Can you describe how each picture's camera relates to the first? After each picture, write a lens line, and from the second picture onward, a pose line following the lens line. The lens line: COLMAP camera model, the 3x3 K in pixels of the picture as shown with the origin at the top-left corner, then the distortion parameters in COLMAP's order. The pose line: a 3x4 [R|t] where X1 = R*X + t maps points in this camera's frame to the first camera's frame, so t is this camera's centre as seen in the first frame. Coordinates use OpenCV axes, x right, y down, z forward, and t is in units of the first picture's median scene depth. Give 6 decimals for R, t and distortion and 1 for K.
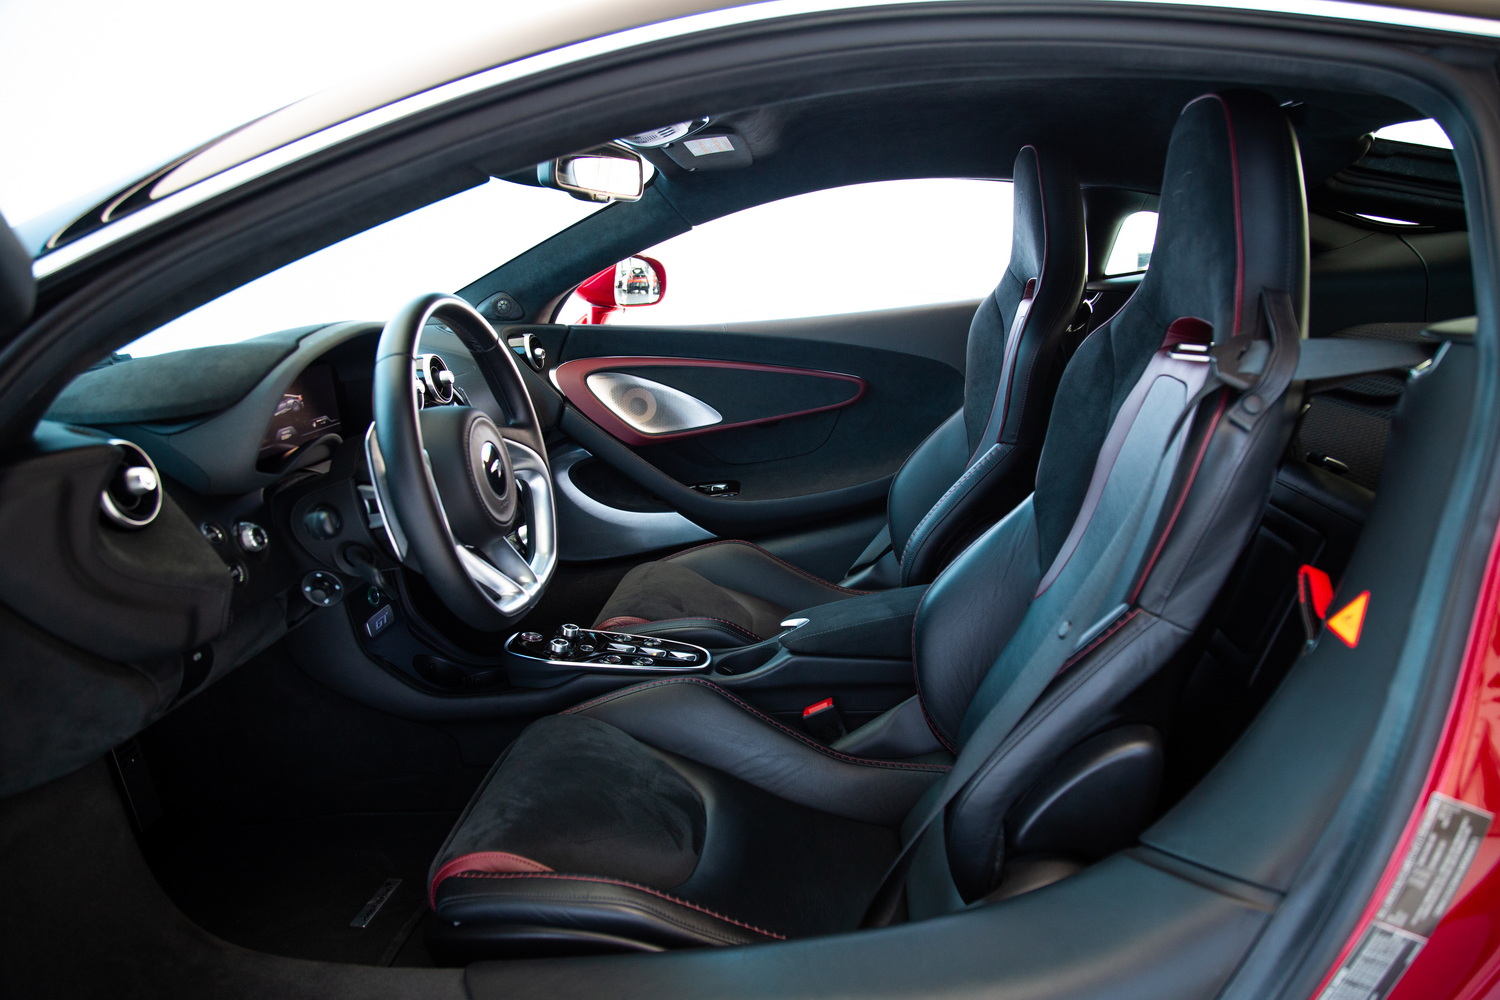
lens RADIAL K [[996.8, 0, 750.0], [0, 996.8, 500.0], [0, 0, 1]] dist [-0.132069, 0.085295]
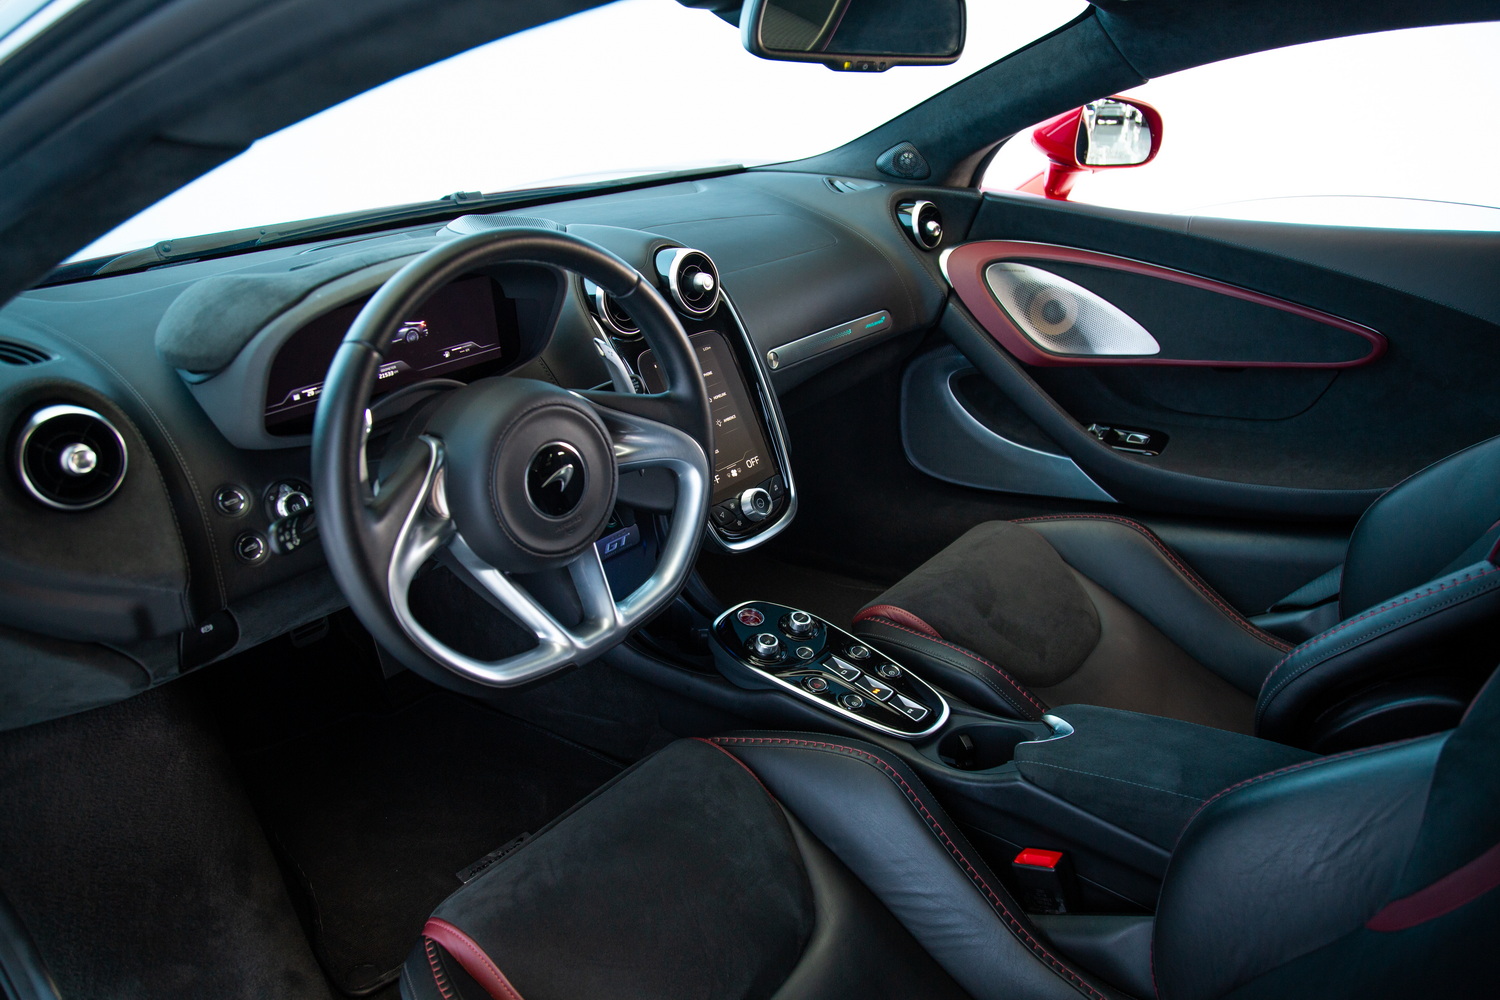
lens RADIAL K [[996.8, 0, 750.0], [0, 996.8, 500.0], [0, 0, 1]] dist [-0.132069, 0.085295]
pose [[0.818025, 0.264520, -0.510749, 0.126769], [-0.150827, 0.955552, 0.253320, -0.118531], [0.555056, -0.130188, 0.821562, 0.247632]]
